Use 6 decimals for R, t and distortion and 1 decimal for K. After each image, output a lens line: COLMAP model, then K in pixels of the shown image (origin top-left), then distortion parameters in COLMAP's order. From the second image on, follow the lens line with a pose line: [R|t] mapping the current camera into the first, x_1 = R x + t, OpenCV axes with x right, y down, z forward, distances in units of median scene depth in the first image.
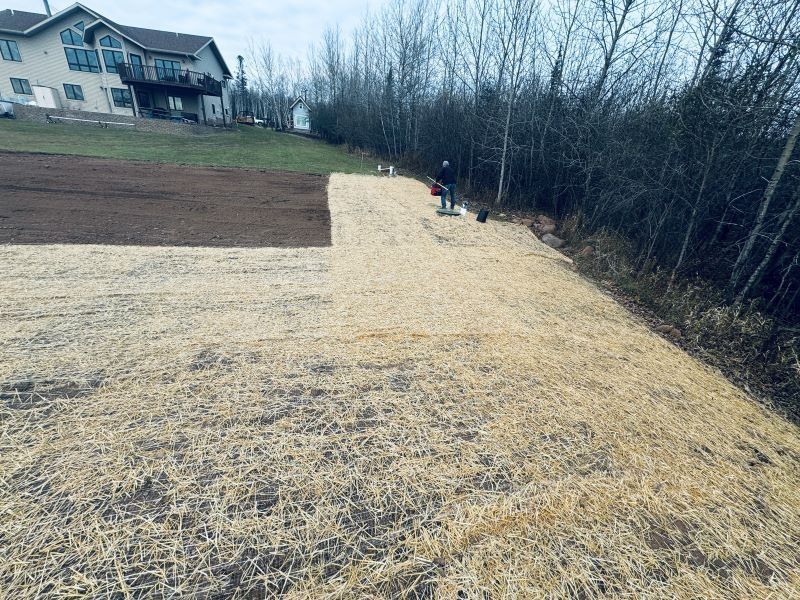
lens RADIAL K [[316.9, 0, 401.4], [0, 316.9, 302.2], [0, 0, 1]] dist [-0.002155, 0.000250]
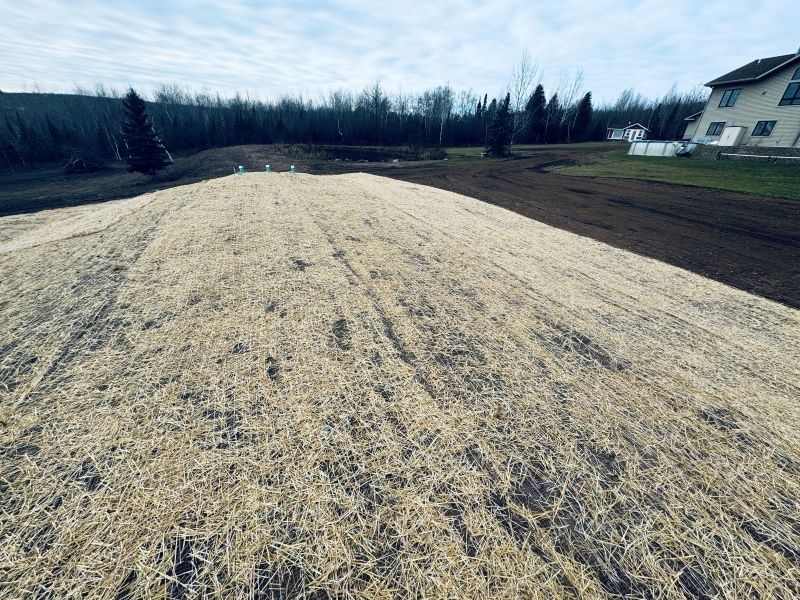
lens RADIAL K [[316.9, 0, 399.6], [0, 316.9, 299.7], [0, 0, 1]] dist [-0.002155, 0.000250]
pose [[0.062235, 0.376989, -0.924125, 0.015183], [-0.464828, 0.830319, 0.307418, 0.050686], [0.883211, 0.410426, 0.226910, -0.125093]]
